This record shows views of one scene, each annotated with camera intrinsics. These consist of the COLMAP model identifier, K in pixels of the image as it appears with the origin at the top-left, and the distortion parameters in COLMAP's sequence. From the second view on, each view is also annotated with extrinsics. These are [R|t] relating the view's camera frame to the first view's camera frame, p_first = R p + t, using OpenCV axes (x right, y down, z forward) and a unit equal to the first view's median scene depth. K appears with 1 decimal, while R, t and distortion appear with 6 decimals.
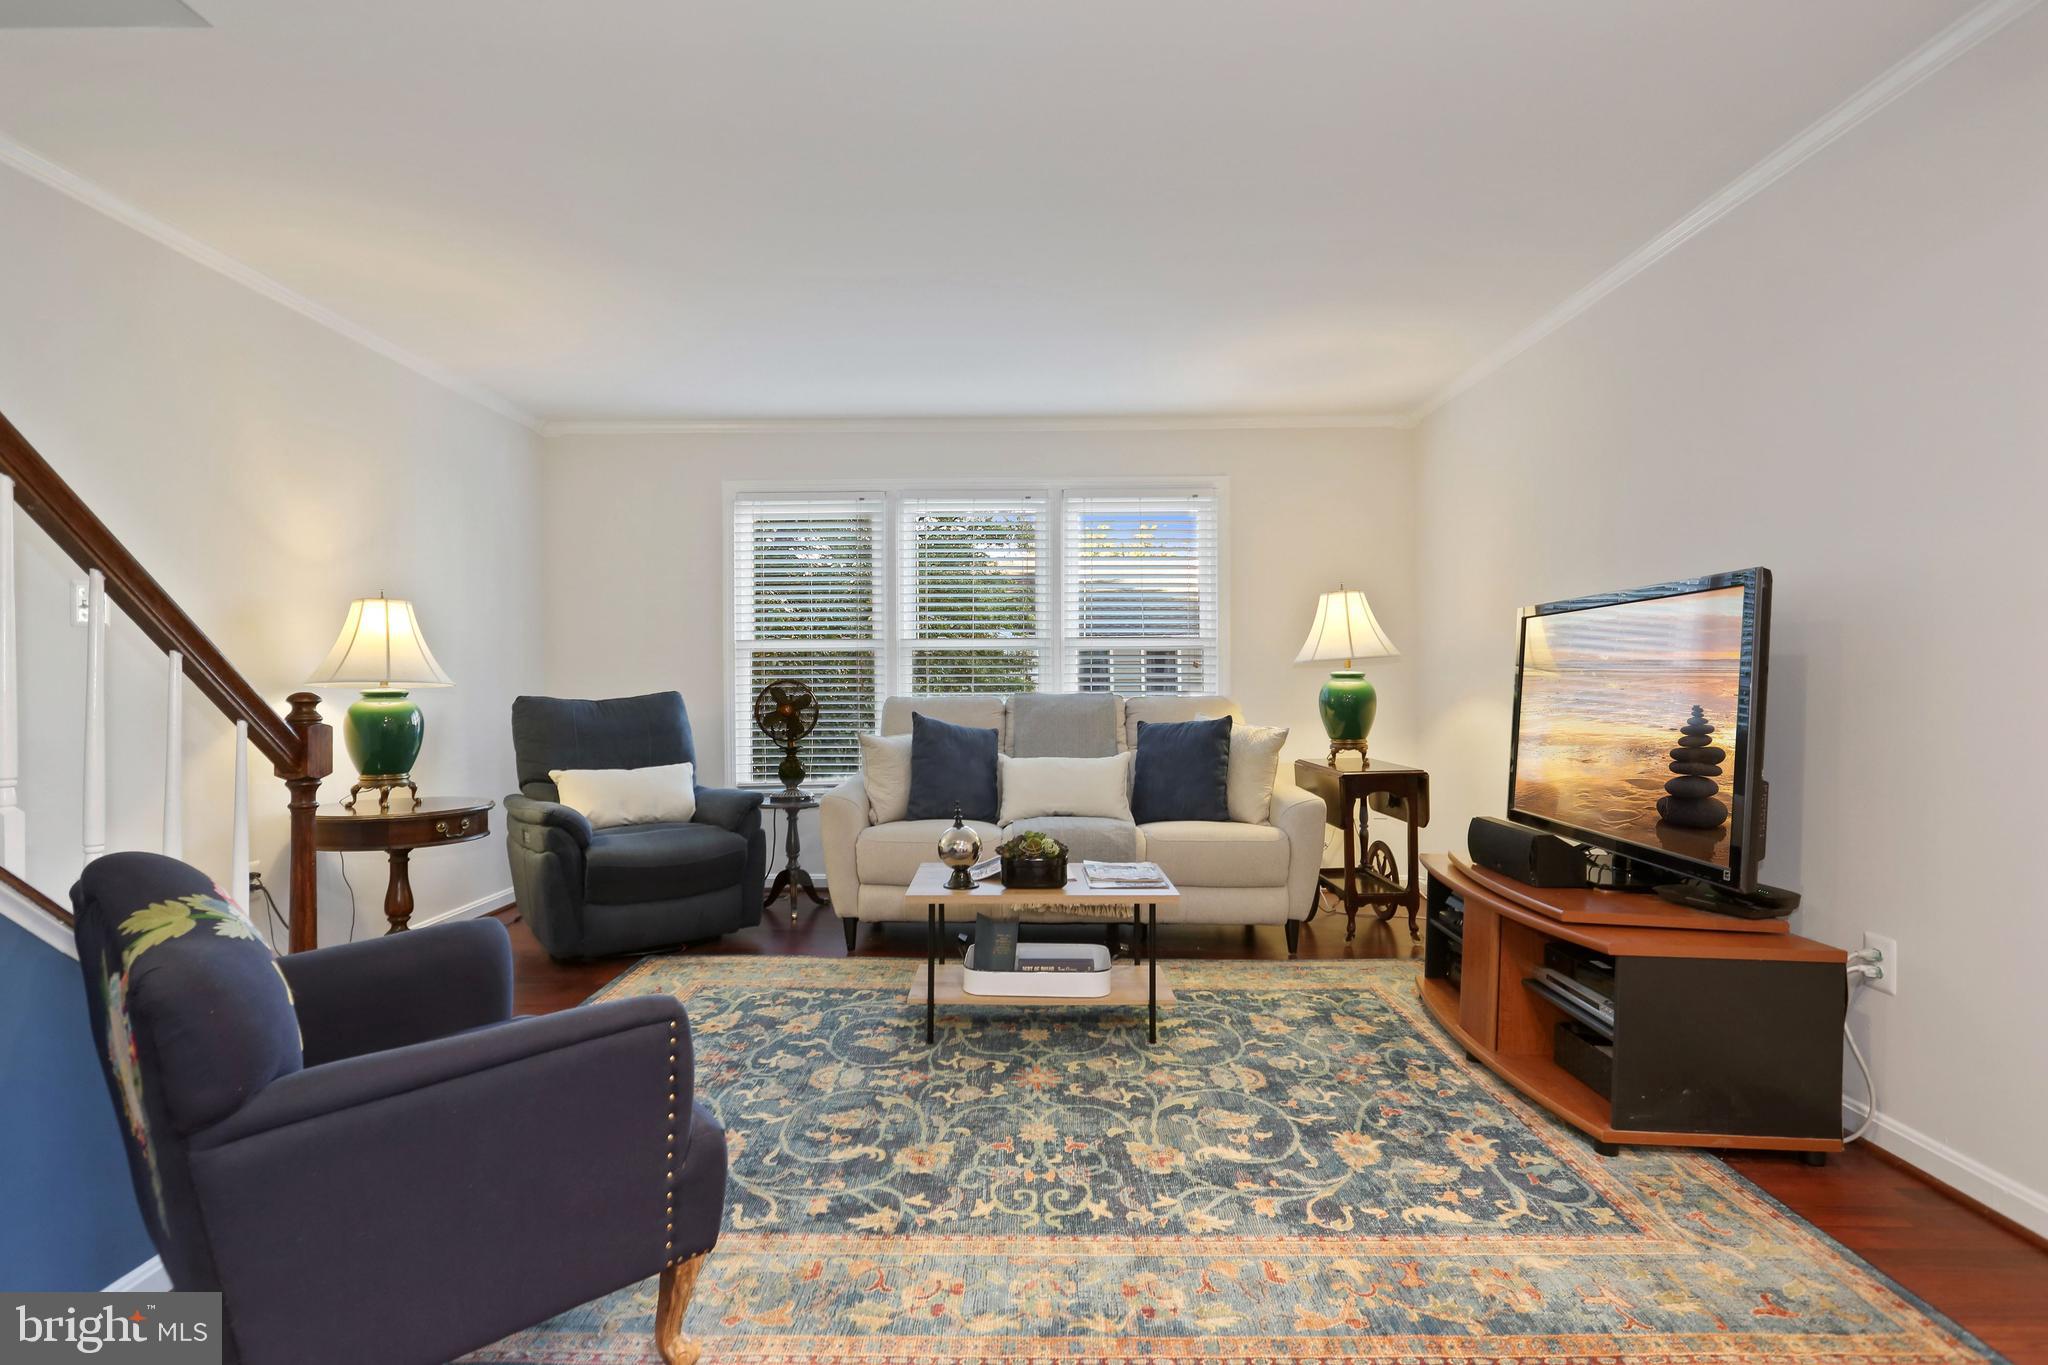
lens RADIAL K [[1013.9, 0, 1022.5], [0, 1013.9, 680.0], [0, 0, 1]] dist [-0.011237, 0.007799]
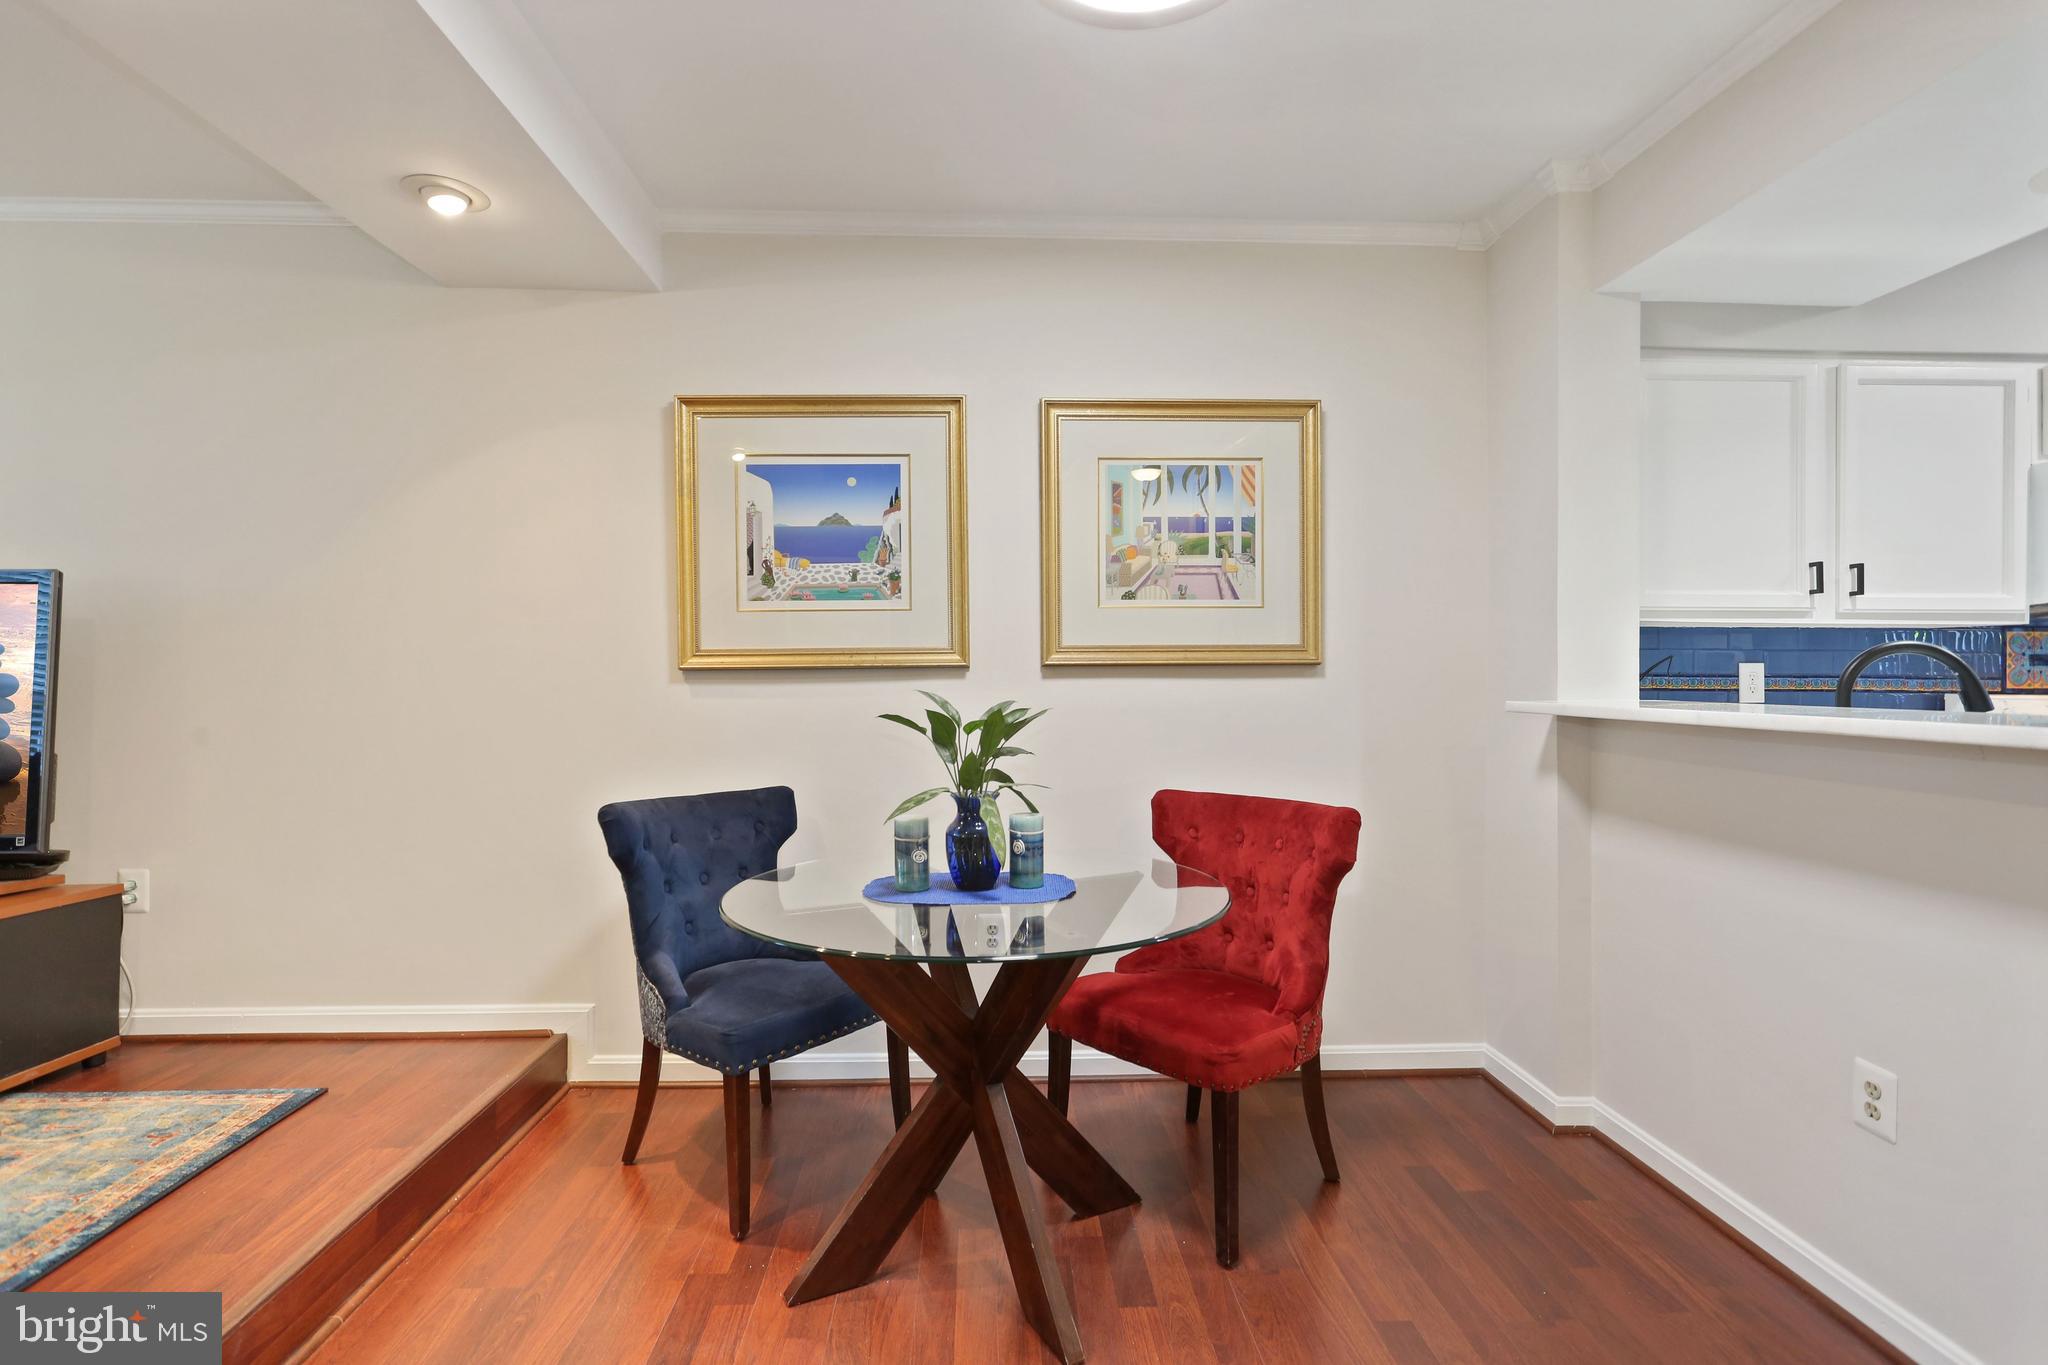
lens RADIAL K [[1013.9, 0, 1035.3], [0, 1013.9, 685.7], [0, 0, 1]] dist [-0.011237, 0.007799]
pose [[-0.065591, -0.009970, 0.997797, -0.370957], [0.001583, 0.999948, 0.010095, 0.009495], [-0.997845, 0.002241, -0.065571, -0.034182]]
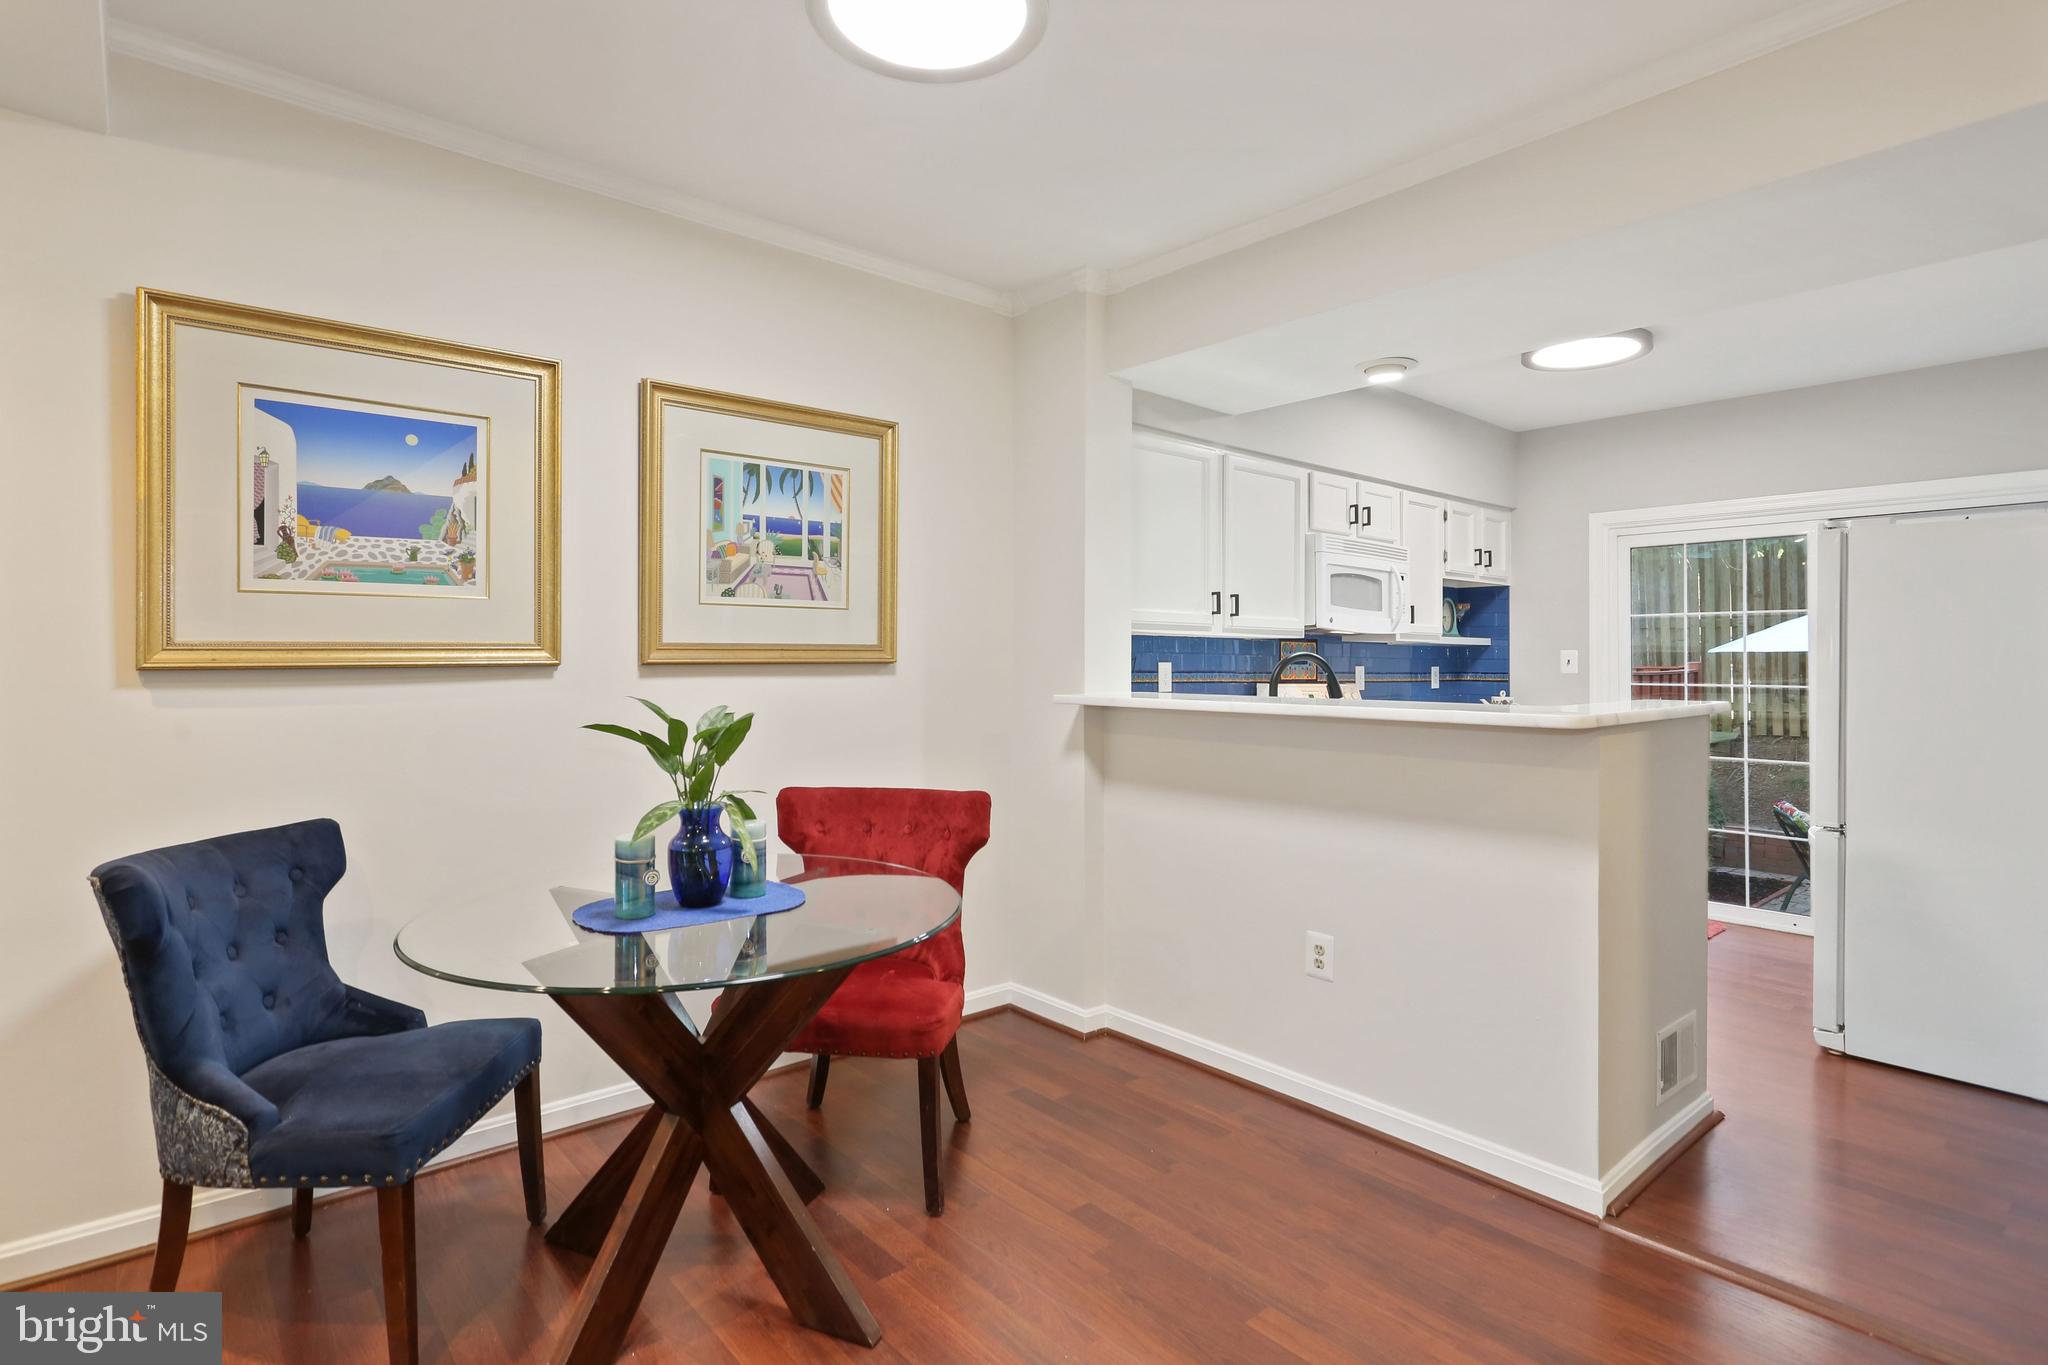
lens RADIAL K [[1013.9, 0, 1019.6], [0, 1013.9, 667.7], [0, 0, 1]] dist [-0.011237, 0.007799]
pose [[-0.667900, -0.004376, 0.744238, -0.296379], [-0.000945, 0.999987, 0.005031, -0.002173], [-0.744250, 0.002657, -0.667896, 0.264169]]
